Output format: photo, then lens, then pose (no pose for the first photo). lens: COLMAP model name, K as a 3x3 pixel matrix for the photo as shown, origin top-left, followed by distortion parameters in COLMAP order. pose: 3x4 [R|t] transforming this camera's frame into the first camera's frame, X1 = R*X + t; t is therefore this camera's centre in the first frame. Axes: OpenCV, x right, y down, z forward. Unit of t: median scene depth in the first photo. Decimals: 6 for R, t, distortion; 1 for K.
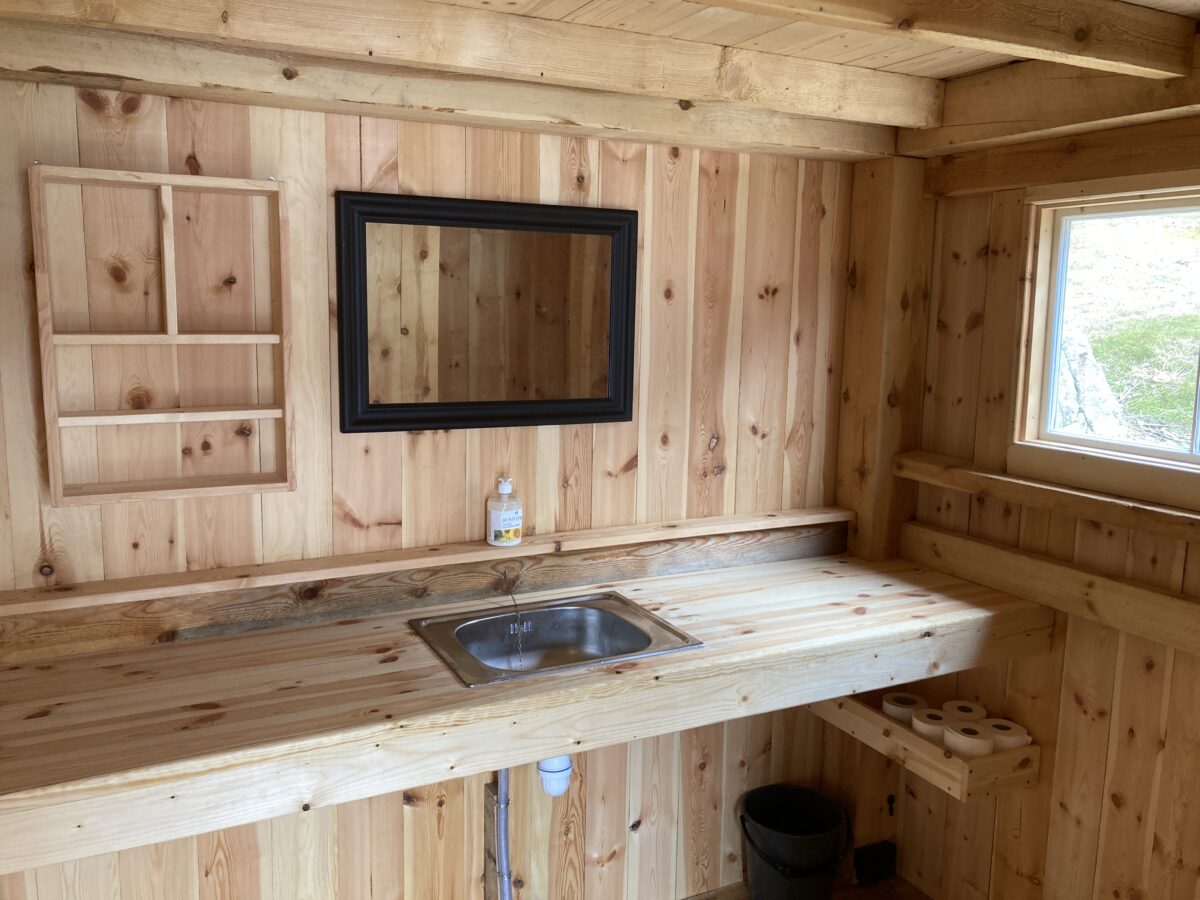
lens RADIAL K [[982.3, 0, 600.0], [0, 982.3, 450.0], [0, 0, 1]] dist [-0.003243, -0.003650]
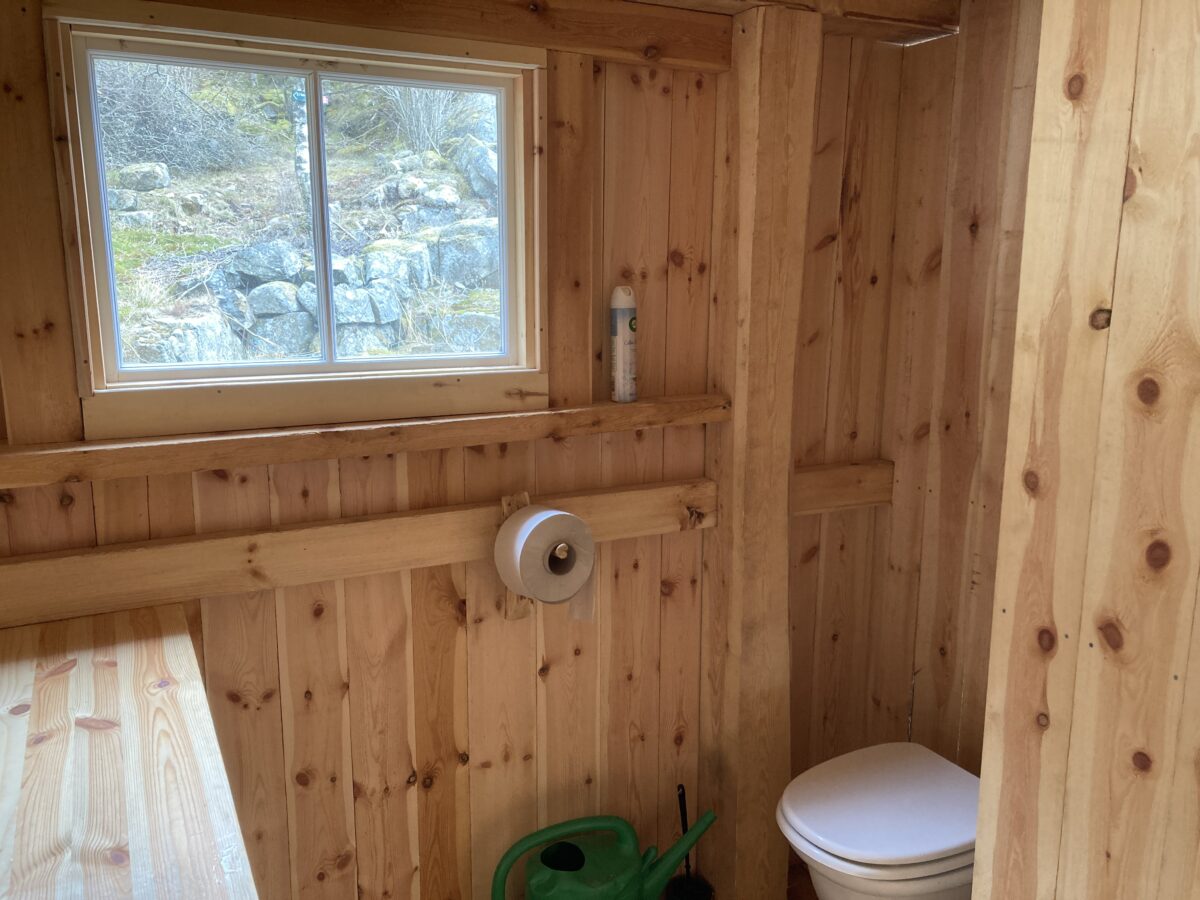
lens RADIAL K [[982.3, 0, 600.0], [0, 982.3, 450.0], [0, 0, 1]] dist [-0.003243, -0.003650]
pose [[-0.012453, -0.212078, 0.977173, -0.255751], [0.141965, 0.966975, 0.211673, -0.065653], [-0.989793, 0.141361, 0.018066, 0.695521]]
